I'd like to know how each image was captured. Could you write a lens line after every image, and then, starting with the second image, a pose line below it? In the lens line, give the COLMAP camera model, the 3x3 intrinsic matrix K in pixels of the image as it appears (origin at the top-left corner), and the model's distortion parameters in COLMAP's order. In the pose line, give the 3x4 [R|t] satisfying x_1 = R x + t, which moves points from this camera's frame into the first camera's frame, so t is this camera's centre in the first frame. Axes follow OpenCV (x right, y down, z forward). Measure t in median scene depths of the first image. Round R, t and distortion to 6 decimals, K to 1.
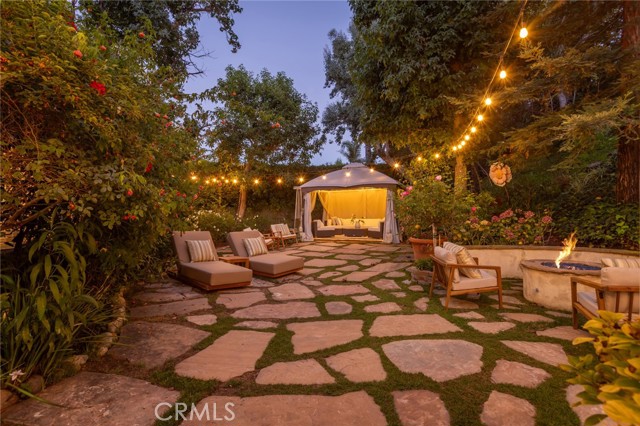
lens RADIAL K [[329.2, 0, 319.9], [0, 329.2, 210.5], [0, 0, 1]] dist [0.001327, 0.000531]
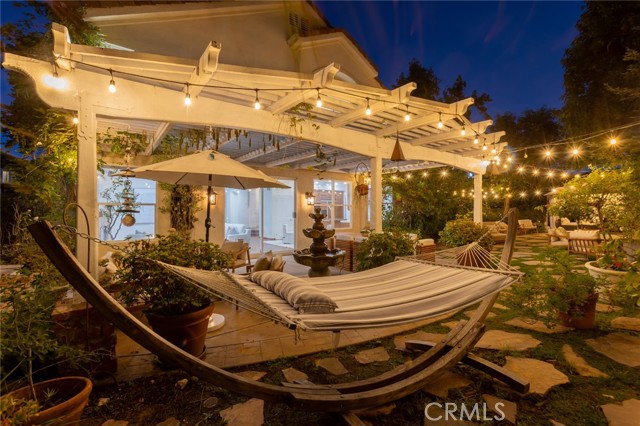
lens RADIAL K [[292.2, 0, 320.0], [0, 292.2, 213.0], [0, 0, 1]] dist [0.000037, -0.000054]
pose [[0.610983, 0.007354, -0.791609, 0.793775], [0.005603, 0.999892, 0.013613, -0.029461], [0.791624, -0.012752, 0.610876, -1.270357]]
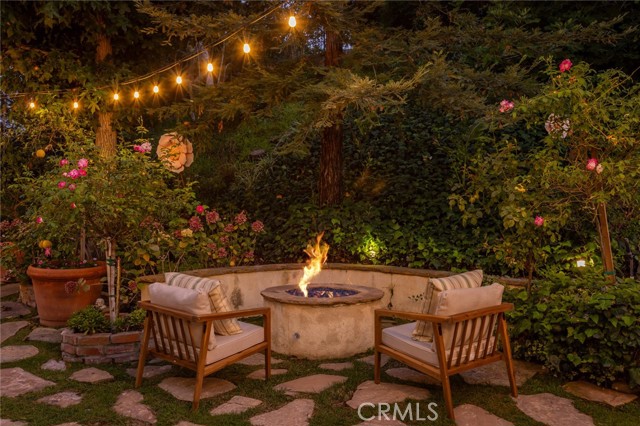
lens RADIAL K [[527.7, 0, 320.0], [0, 527.7, 213.0], [0, 0, 1]] dist [-0.007710, -0.004032]
pose [[0.576623, 0.006114, 0.816987, -0.121583], [-0.008686, 0.999961, -0.001352, 0.001071], [-0.816964, -0.006316, 0.576654, 0.263731]]
